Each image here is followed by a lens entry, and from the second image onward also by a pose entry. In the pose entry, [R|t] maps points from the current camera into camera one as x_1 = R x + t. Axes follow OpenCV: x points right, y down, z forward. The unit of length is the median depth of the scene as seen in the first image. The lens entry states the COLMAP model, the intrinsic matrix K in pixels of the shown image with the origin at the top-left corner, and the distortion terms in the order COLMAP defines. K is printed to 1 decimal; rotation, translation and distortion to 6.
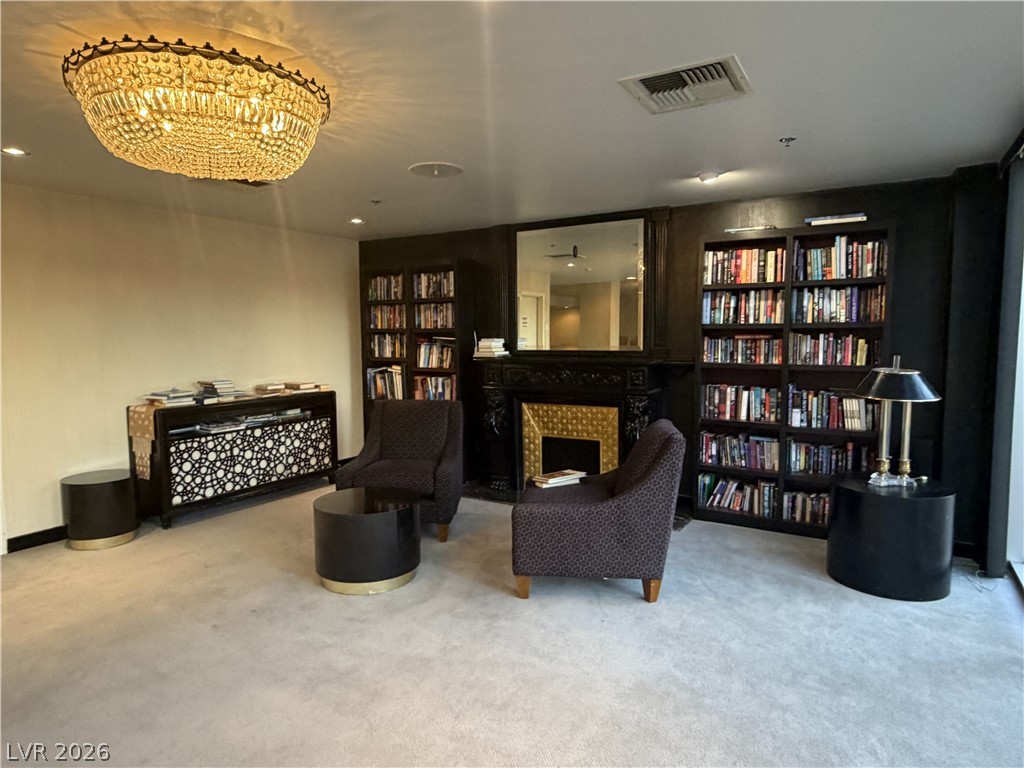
lens RADIAL K [[623.1, 0, 511.2], [0, 623.1, 382.8], [0, 0, 1]] dist [-0.002601, -0.000730]
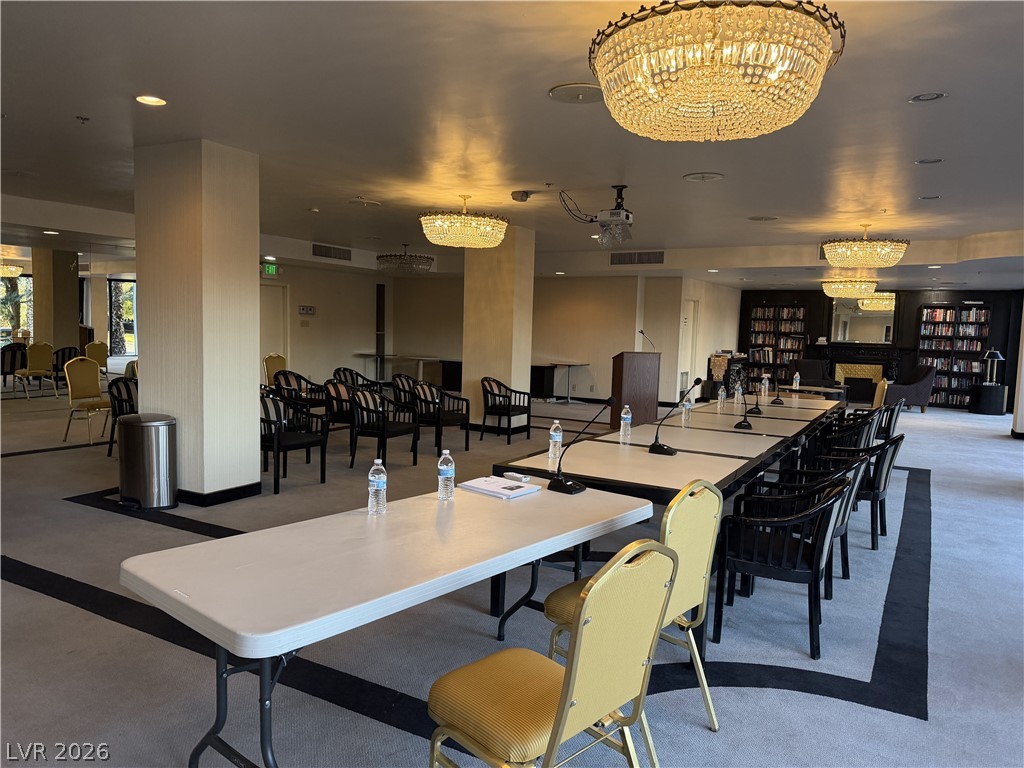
lens RADIAL K [[726.6, 0, 512.9], [0, 726.6, 386.7], [0, 0, 1]] dist [-0.000451, 0.001105]
pose [[0.999137, 0.038364, 0.015930, -1.599362], [-0.038267, 0.999248, -0.006317, 0.234354], [-0.016161, 0.005702, 0.999853, -2.275733]]
